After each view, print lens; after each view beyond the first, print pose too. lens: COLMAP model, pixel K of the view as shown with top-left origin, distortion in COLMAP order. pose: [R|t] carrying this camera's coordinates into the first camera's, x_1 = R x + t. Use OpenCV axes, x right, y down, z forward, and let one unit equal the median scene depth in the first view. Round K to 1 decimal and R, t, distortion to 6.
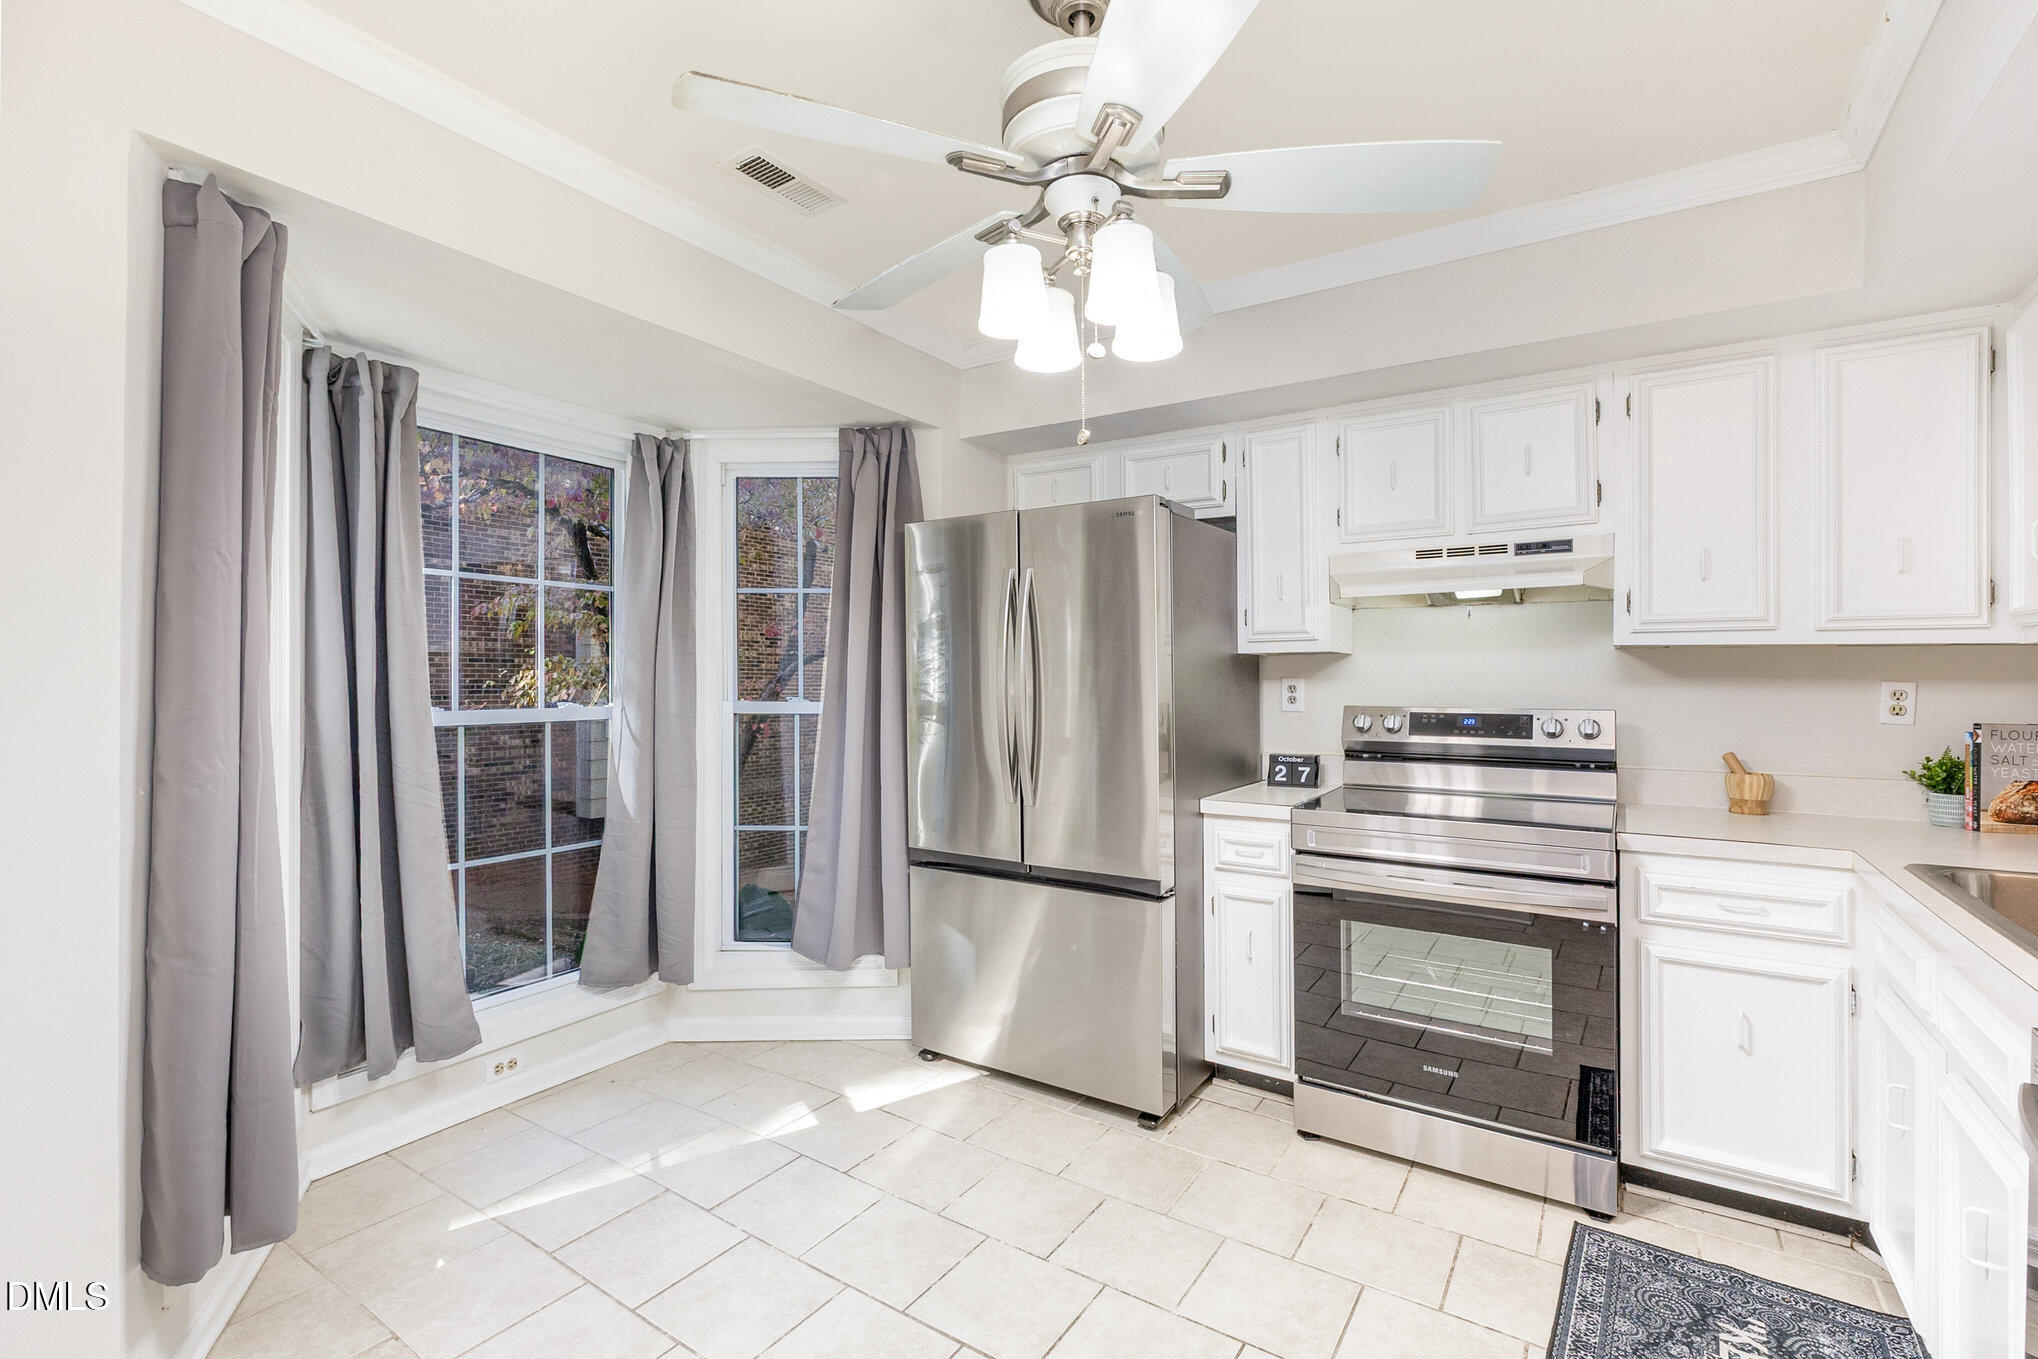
lens RADIAL K [[909.7, 0, 1018.9], [0, 909.7, 672.1], [0, 0, 1]] dist [0.003892, 0.000282]
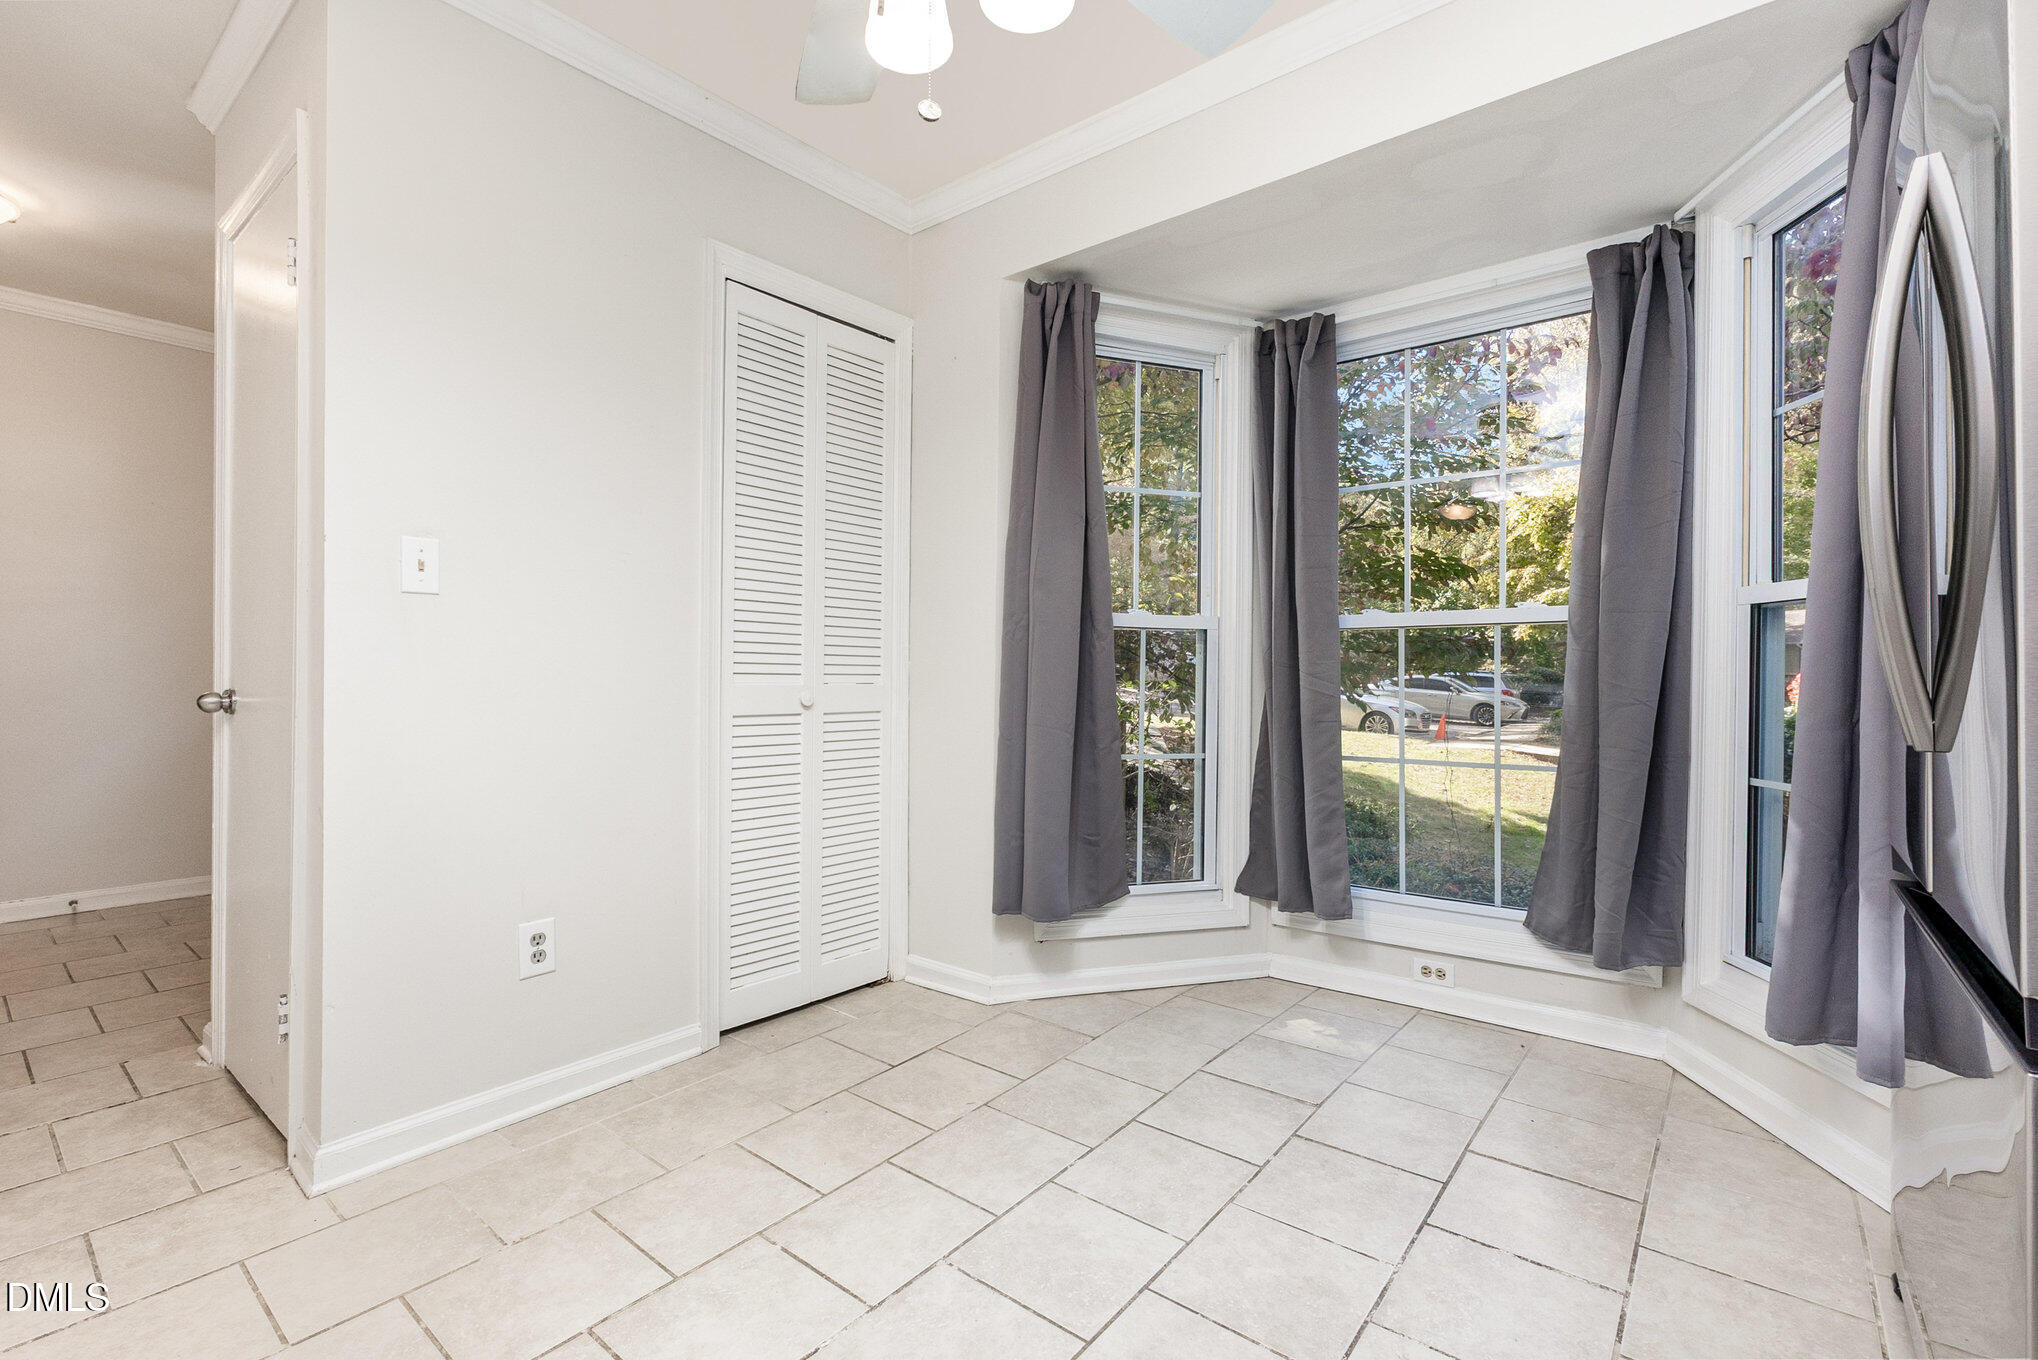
lens RADIAL K [[909.7, 0, 1013.4], [0, 909.7, 686.5], [0, 0, 1]] dist [0.003892, 0.000282]
pose [[-0.104379, 0.003656, -0.994531, 0.448709], [0.003361, 0.999989, 0.003323, 0.122849], [0.994532, -0.002995, -0.104390, 0.657911]]
